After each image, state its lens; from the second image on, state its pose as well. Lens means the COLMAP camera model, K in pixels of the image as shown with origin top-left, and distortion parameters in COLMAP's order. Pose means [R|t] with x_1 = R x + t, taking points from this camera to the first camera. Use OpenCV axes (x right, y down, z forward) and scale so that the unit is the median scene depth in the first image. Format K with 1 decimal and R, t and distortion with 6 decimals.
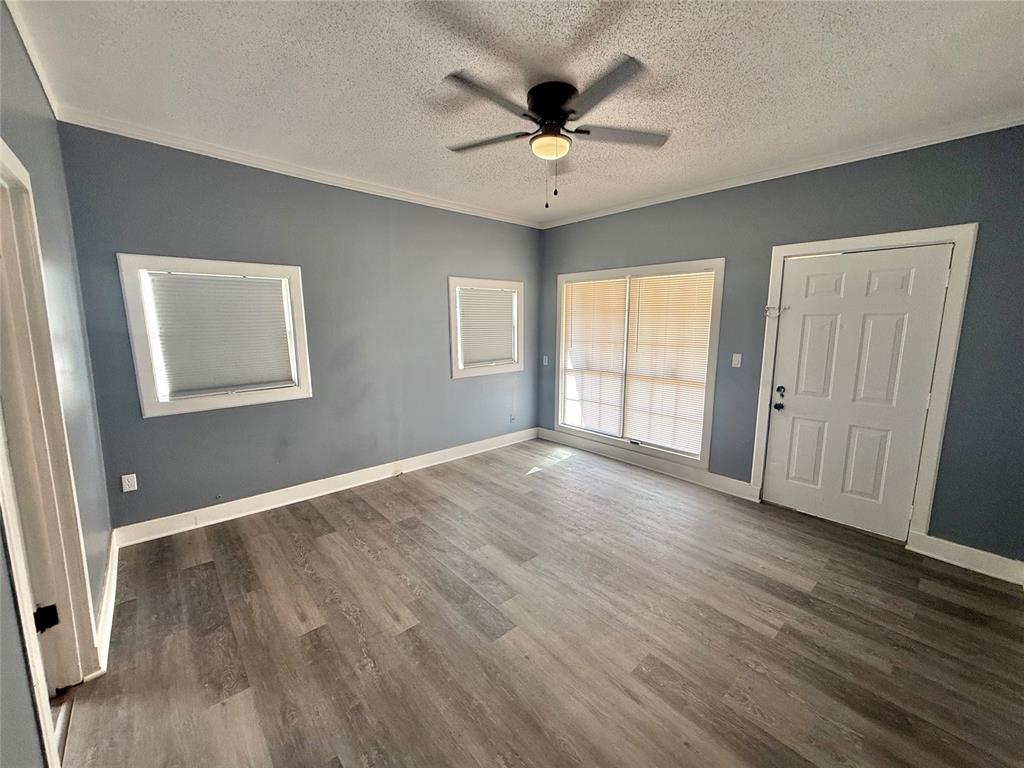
lens RADIAL K [[417.0, 0, 499.4], [0, 417.0, 379.6], [0, 0, 1]] dist [-0.000651, -0.000219]
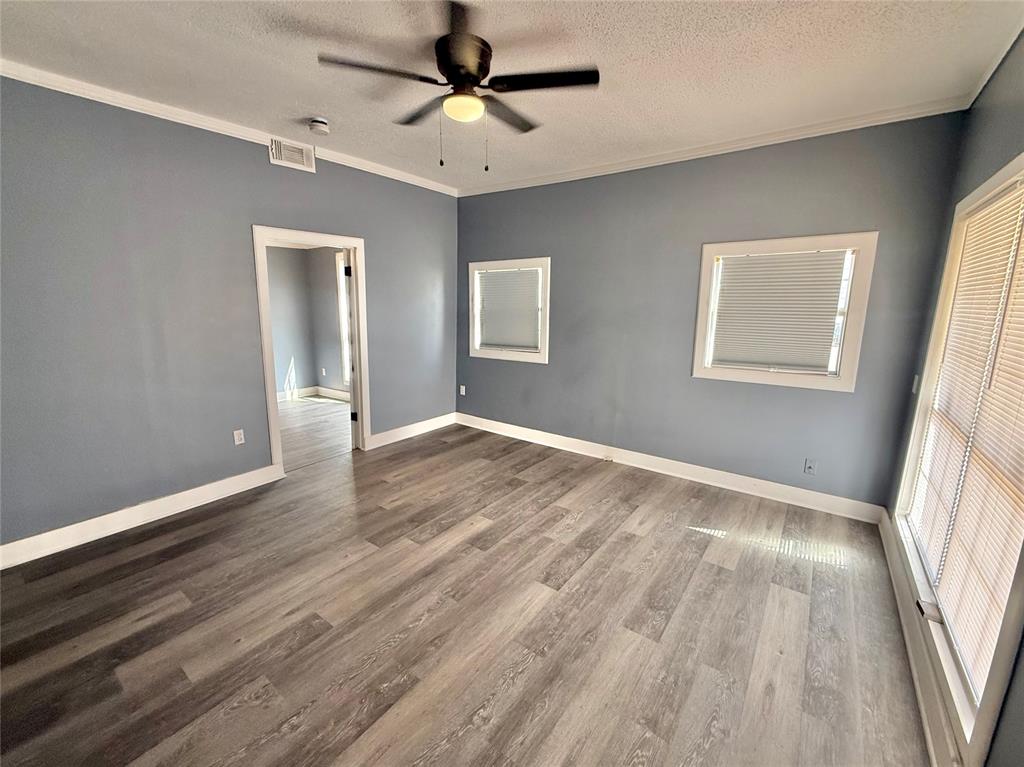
lens RADIAL K [[417.0, 0, 499.4], [0, 417.0, 379.1], [0, 0, 1]] dist [-0.000651, -0.000219]
pose [[0.204156, 0.179392, -0.962361, 0.811115], [-0.147522, 0.977477, 0.150915, -0.089778], [0.967759, 0.111160, 0.226022, 0.677580]]
